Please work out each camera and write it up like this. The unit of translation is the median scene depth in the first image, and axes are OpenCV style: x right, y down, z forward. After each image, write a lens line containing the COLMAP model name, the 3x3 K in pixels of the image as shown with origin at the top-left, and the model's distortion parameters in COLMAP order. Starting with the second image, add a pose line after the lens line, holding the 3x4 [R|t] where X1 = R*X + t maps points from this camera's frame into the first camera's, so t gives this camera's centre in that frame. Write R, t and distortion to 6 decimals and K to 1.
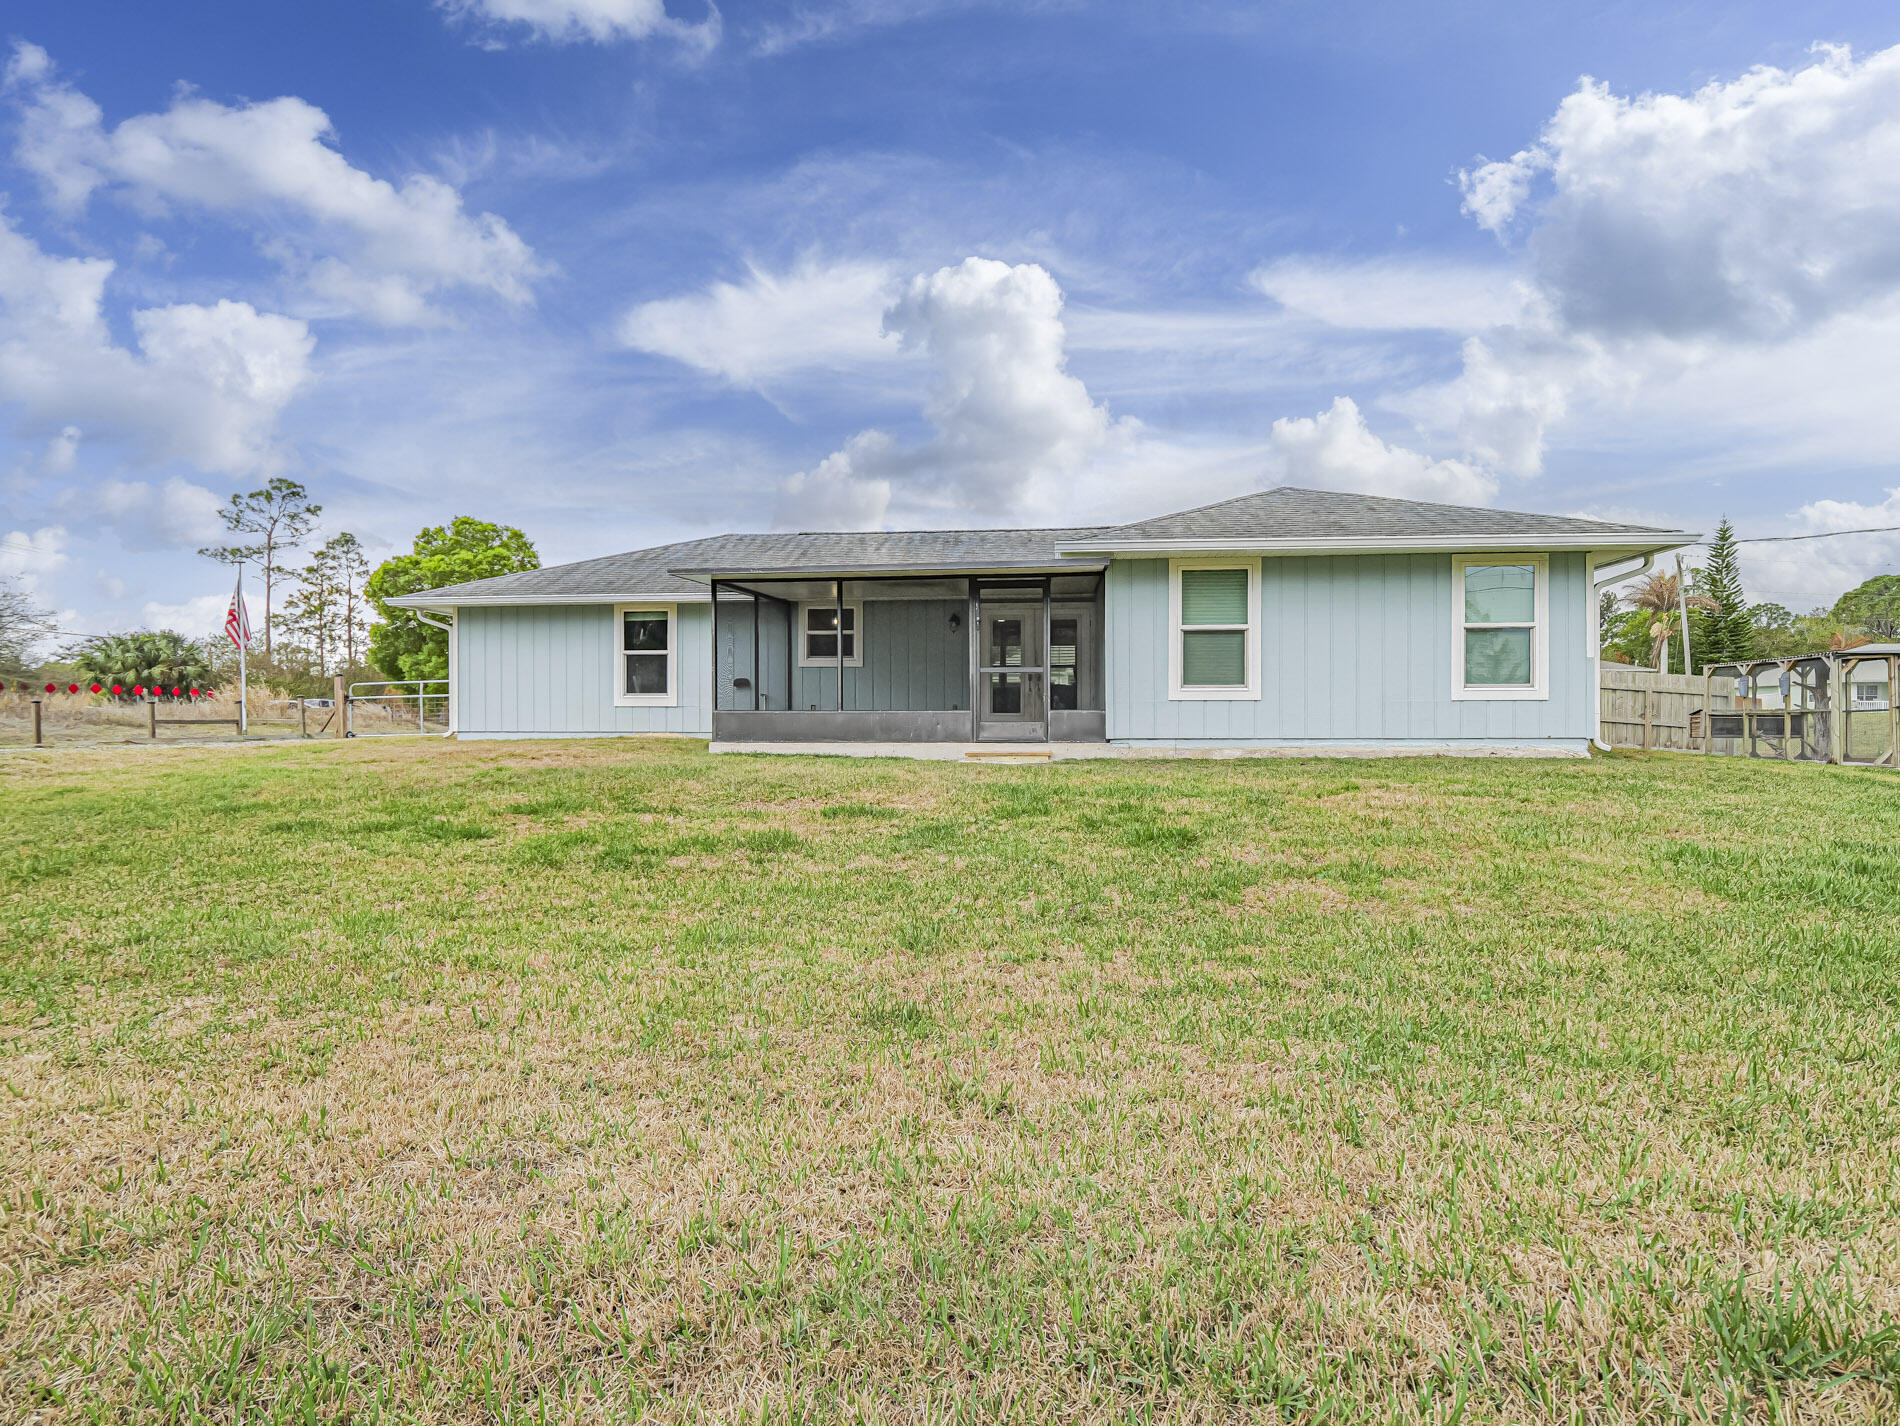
lens RADIAL K [[901.6, 0, 952.6], [0, 901.6, 719.2], [0, 0, 1]] dist [-0.002113, -0.002293]
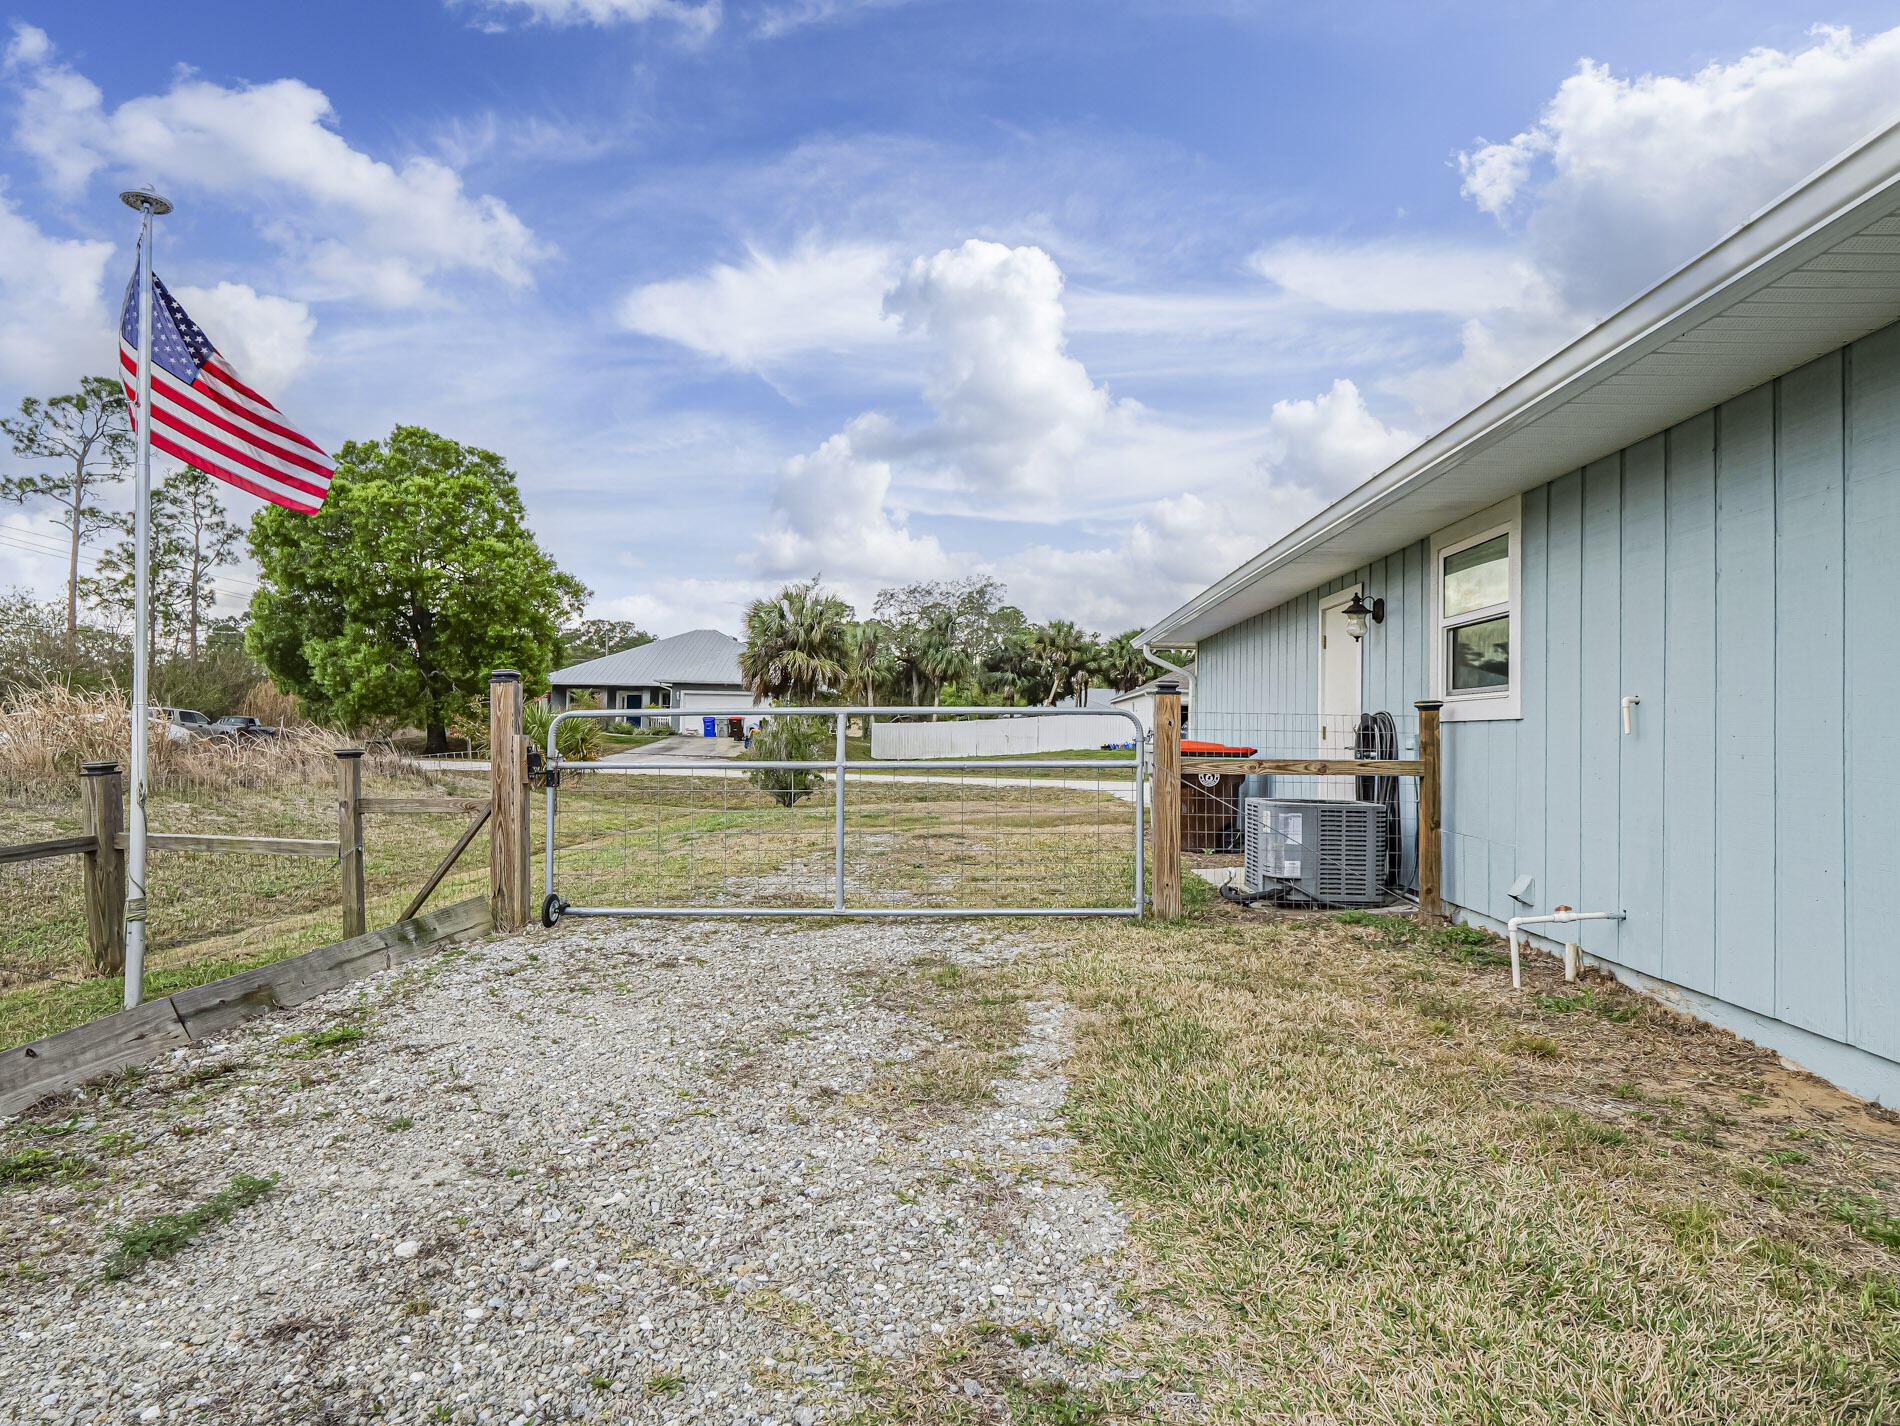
lens RADIAL K [[1001.2, 0, 944.1], [0, 1001.2, 706.5], [0, 0, 1]] dist [-0.004509, -0.000606]
pose [[0.996715, 0.013481, 0.079854, -0.190118], [-0.011655, 0.999661, -0.023291, -0.011430], [-0.080141, 0.022284, 0.996534, 0.230404]]
